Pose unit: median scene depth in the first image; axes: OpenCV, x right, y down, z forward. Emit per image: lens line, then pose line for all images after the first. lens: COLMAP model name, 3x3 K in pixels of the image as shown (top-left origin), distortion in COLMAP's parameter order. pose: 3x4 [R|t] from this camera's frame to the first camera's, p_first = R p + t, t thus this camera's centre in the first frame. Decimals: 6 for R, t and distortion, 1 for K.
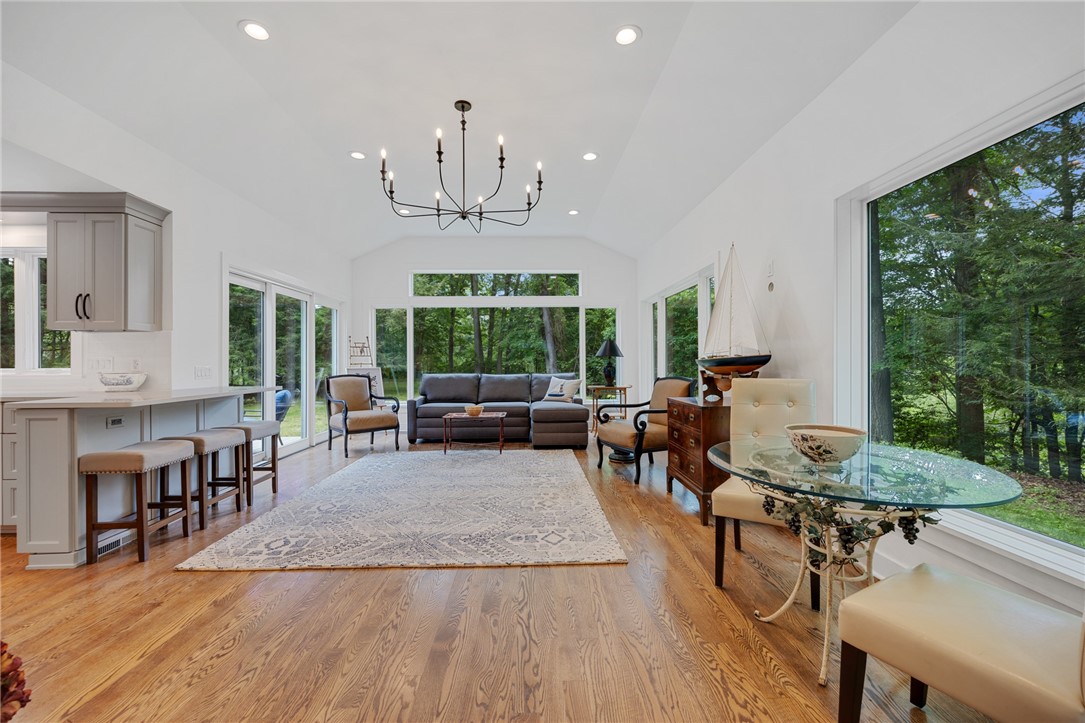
lens RADIAL K [[439.4, 0, 534.9], [0, 439.4, 363.0], [0, 0, 1]] dist [-0.001633, 0.000053]
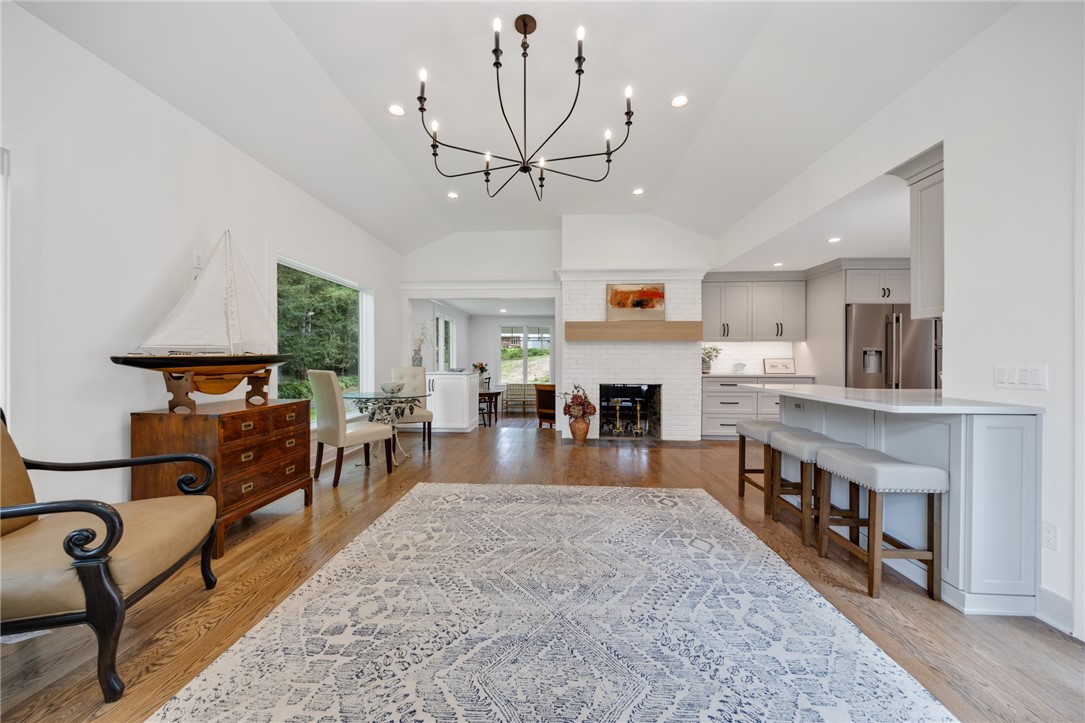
lens RADIAL K [[389.9, 0, 535.5], [0, 389.9, 360.5], [0, 0, 1]] dist [-0.008791, -0.000751]
pose [[-0.996304, 0.002648, 0.085862, -0.228579], [0.003361, 0.999961, 0.008153, -0.004147], [-0.085837, 0.008411, -0.996274, 1.616067]]
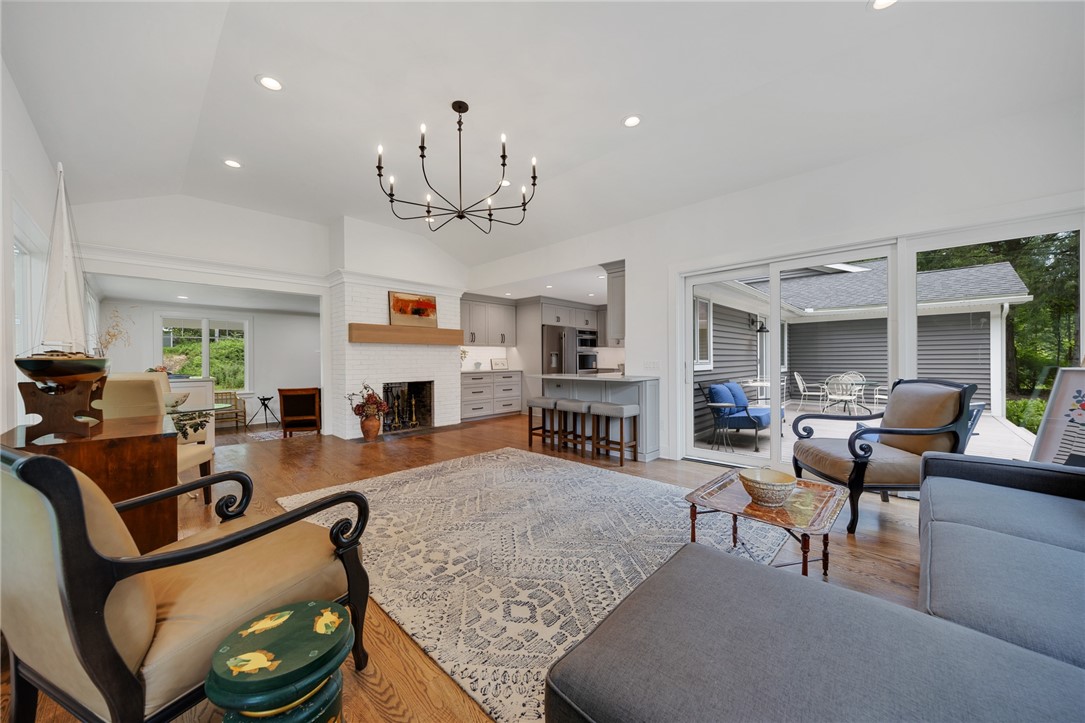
lens RADIAL K [[389.9, 0, 542.2], [0, 389.9, 360.1], [0, 0, 1]] dist [-0.008791, -0.000751]
pose [[-0.706180, 0.011043, -0.707946, 0.333194], [0.007772, 0.999939, 0.007845, -0.003692], [0.707990, 0.000038, -0.706223, 1.705697]]
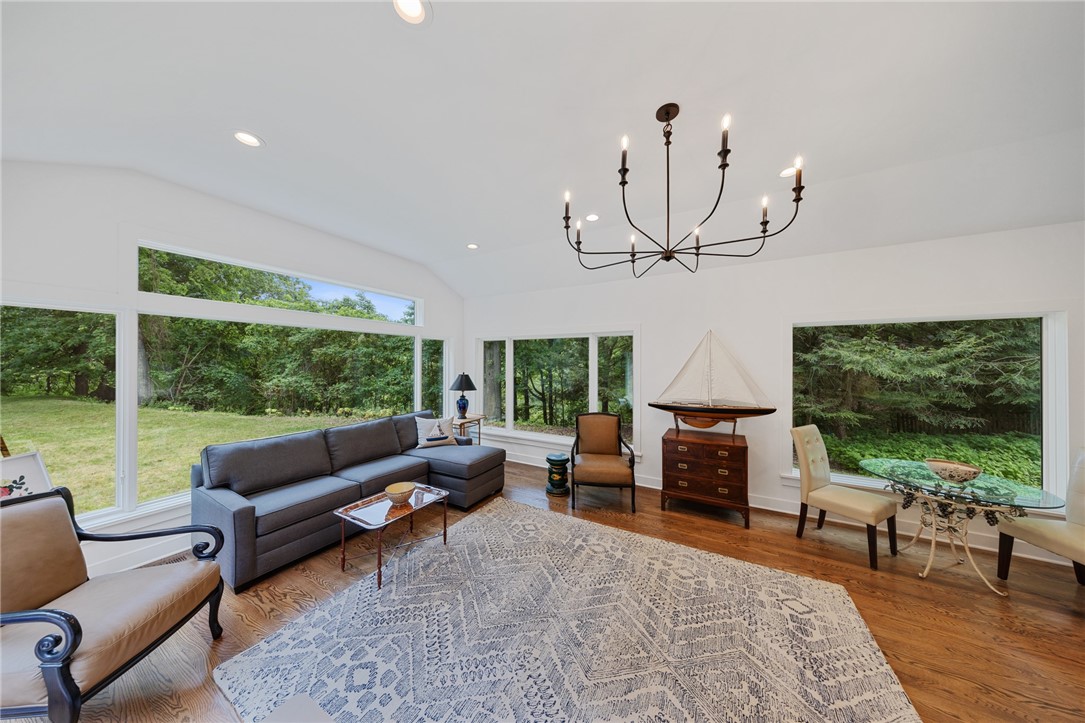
lens RADIAL K [[322.1, 0, 539.8], [0, 322.1, 359.7], [0, 0, 1]] dist [-0.000434, 0.000343]
pose [[0.515106, 0.014207, 0.857009, -0.730827], [-0.000102, 0.999864, -0.016514, -0.139187], [-0.857126, 0.008419, 0.515037, 0.868960]]
